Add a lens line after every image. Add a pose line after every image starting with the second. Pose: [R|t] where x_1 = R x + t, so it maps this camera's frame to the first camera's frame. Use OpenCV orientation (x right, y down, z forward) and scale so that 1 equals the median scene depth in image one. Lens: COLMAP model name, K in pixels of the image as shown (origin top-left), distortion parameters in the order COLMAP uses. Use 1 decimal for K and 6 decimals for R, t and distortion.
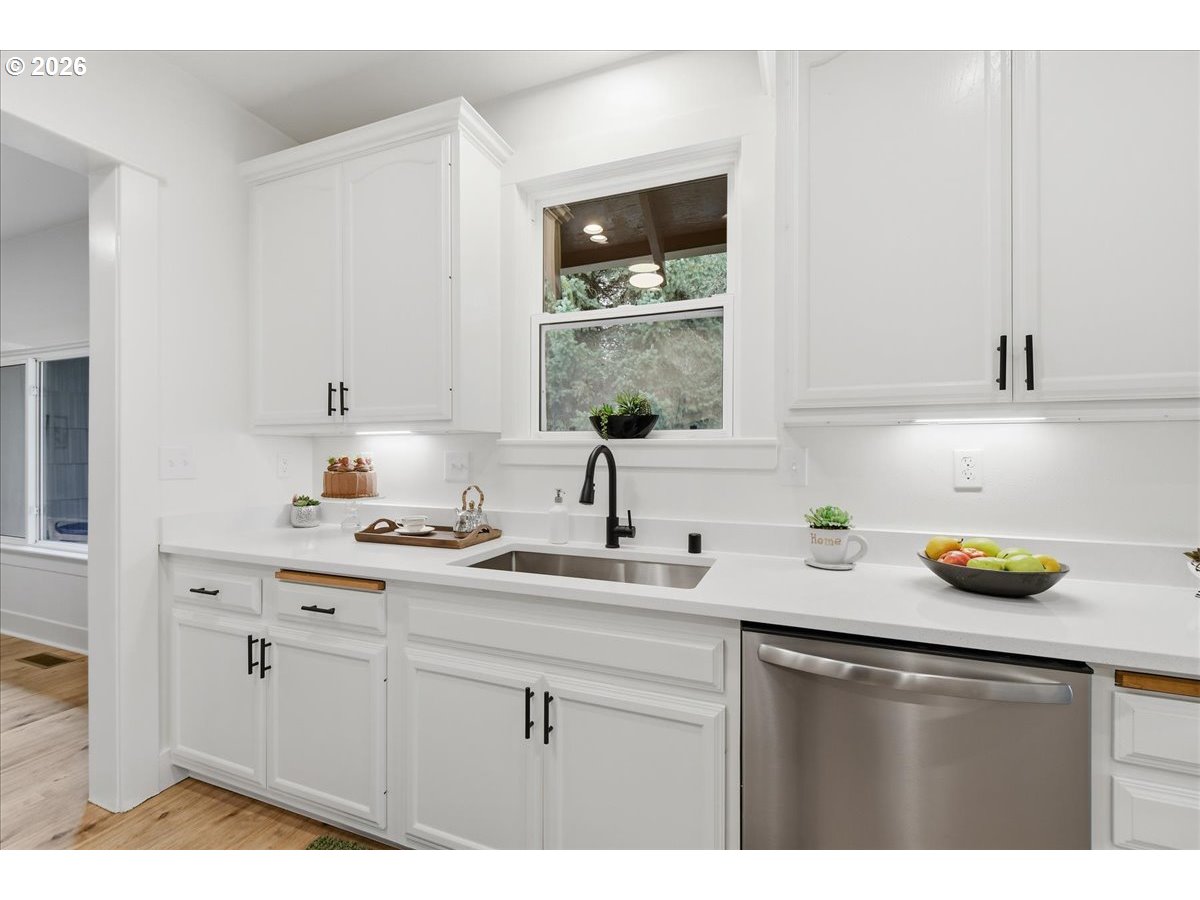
lens RADIAL K [[529.5, 0, 591.9], [0, 529.5, 451.7], [0, 0, 1]] dist [0.009937, -0.002389]
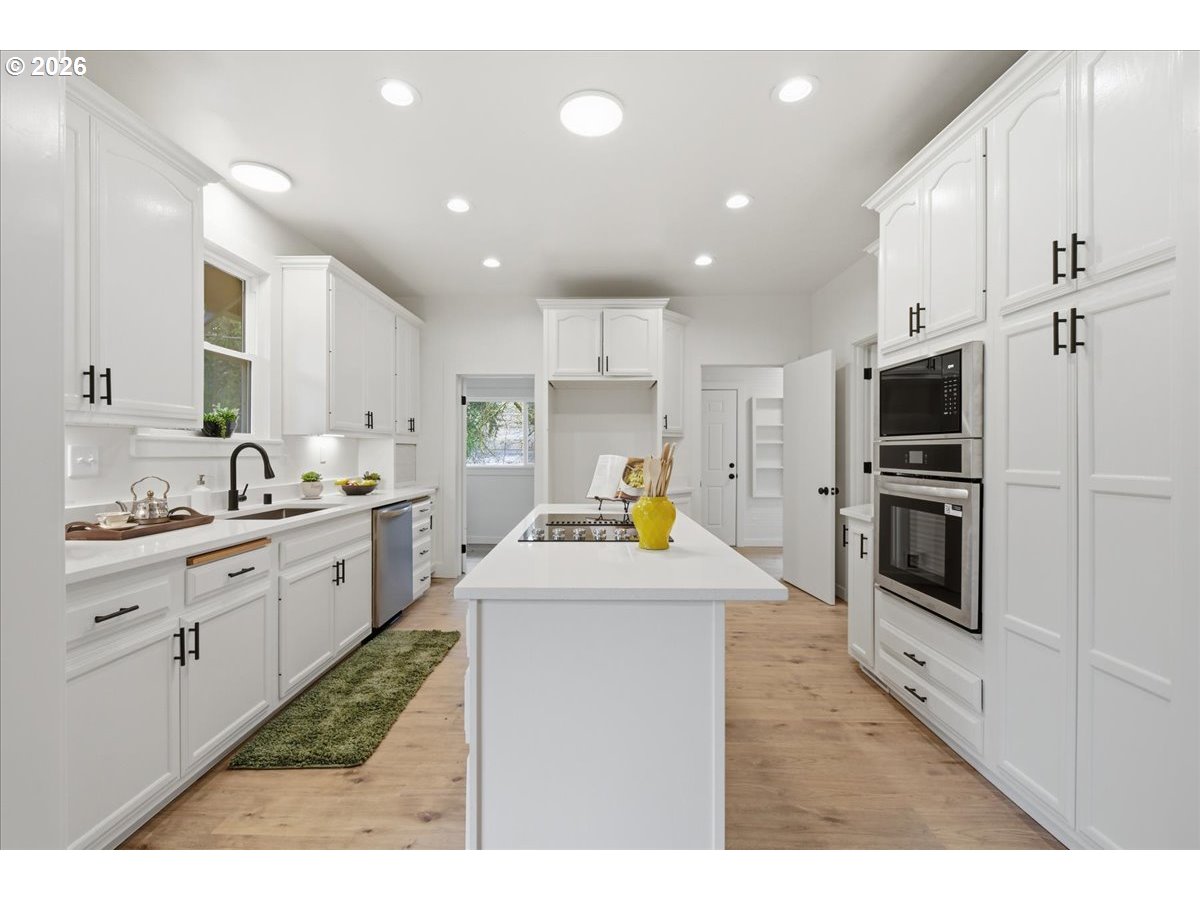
lens RADIAL K [[529.5, 0, 591.7], [0, 529.5, 450.4], [0, 0, 1]] dist [0.009937, -0.002389]
pose [[-0.375387, 0.002456, 0.926865, -1.684690], [-0.000491, 0.999996, -0.002849, 0.013208], [-0.926868, -0.001524, -0.375384, 0.602234]]
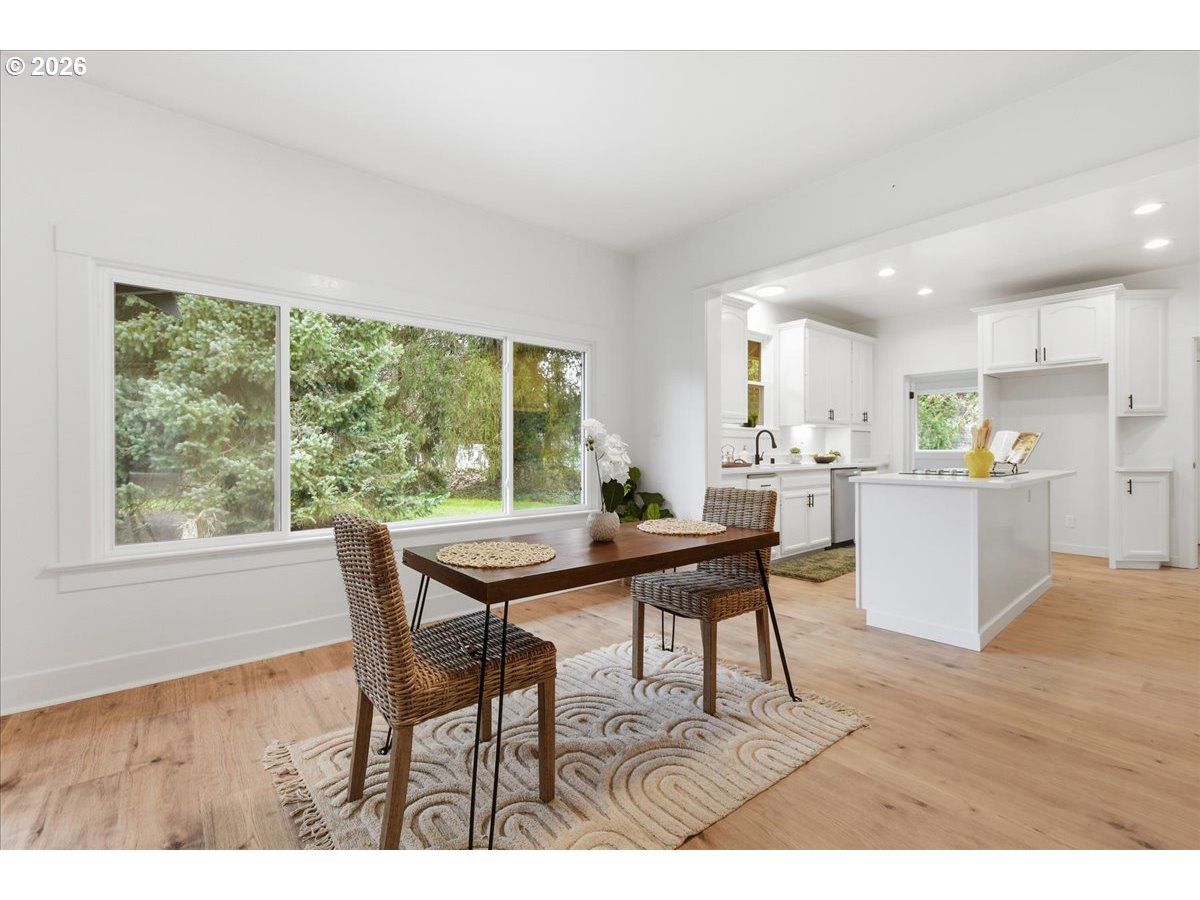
lens RADIAL K [[529.5, 0, 590.0], [0, 529.5, 451.7], [0, 0, 1]] dist [0.009937, -0.002389]
pose [[0.454278, -0.003805, 0.890852, -2.860192], [0.001874, 0.999993, 0.003315, 0.092349], [-0.890858, 0.000164, 0.454281, 0.481690]]
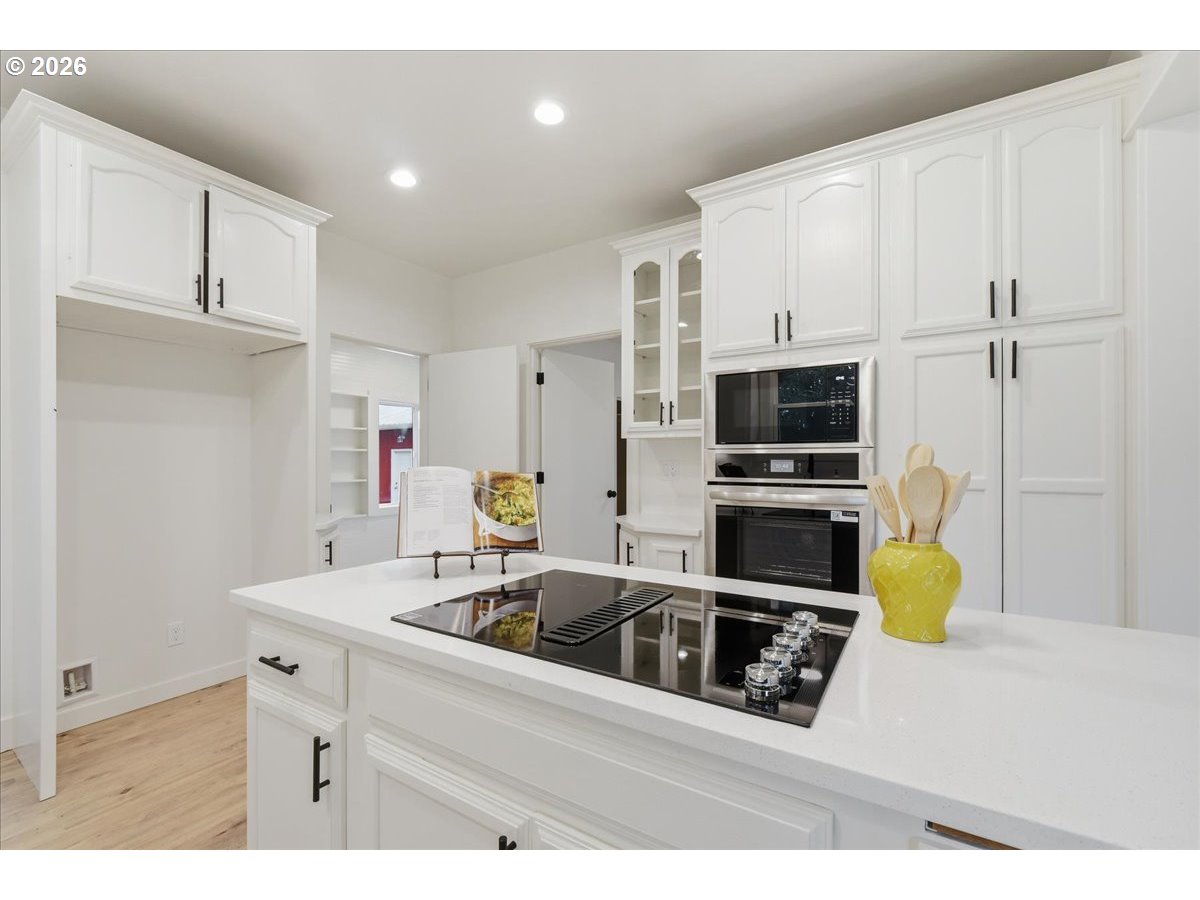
lens RADIAL K [[529.5, 0, 597.4], [0, 529.5, 457.0], [0, 0, 1]] dist [0.009937, -0.002389]
pose [[-0.985023, 0.003618, 0.172382, -0.668483], [0.001972, 0.999951, -0.009719, 0.015322], [-0.172409, -0.009233, -0.984982, 0.708239]]
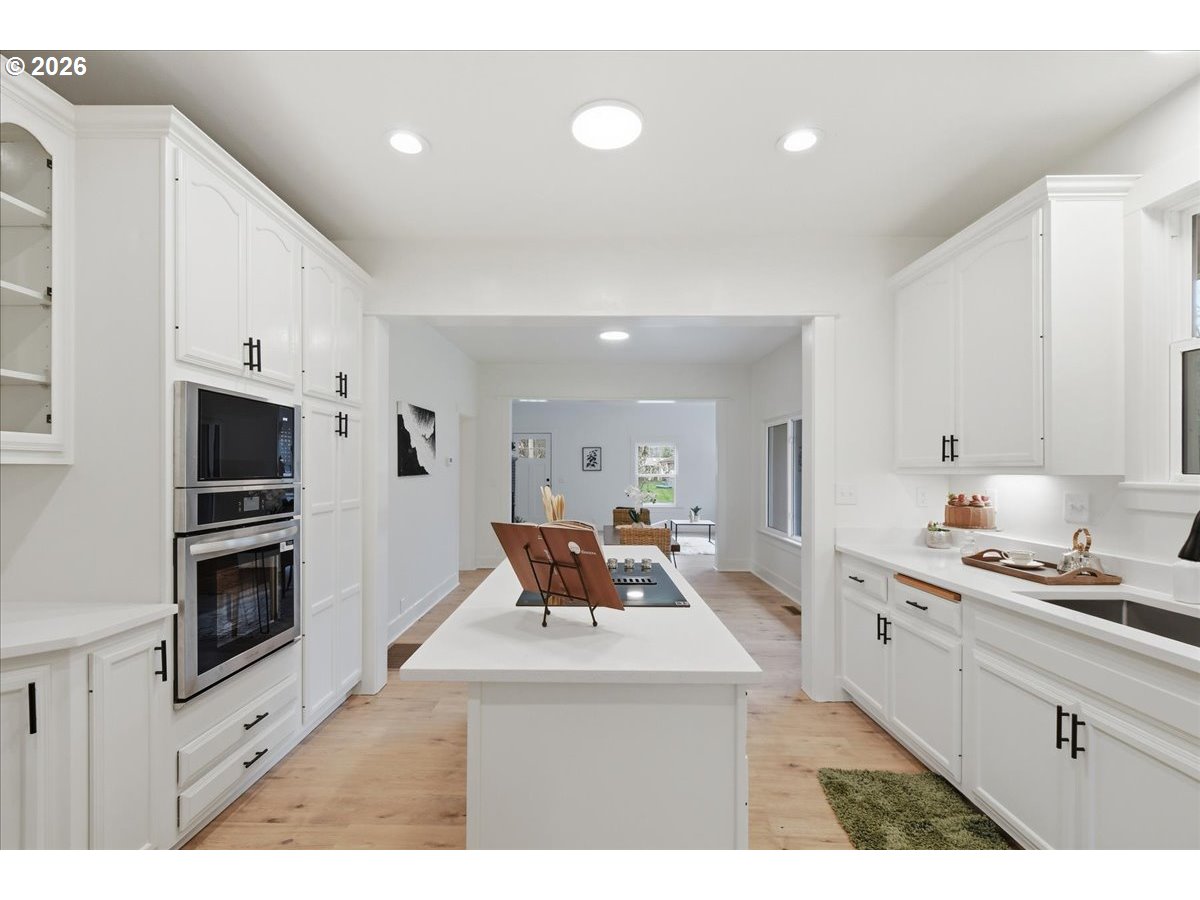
lens RADIAL K [[553.5, 0, 581.0], [0, 553.5, 467.5], [0, 0, 1]] dist [-0.017997, -0.001656]
pose [[0.364248, 0.001563, -0.931301, 0.415502], [-0.003198, 0.999995, 0.000428, -0.052075], [0.931297, 0.002823, 0.364251, -0.286441]]
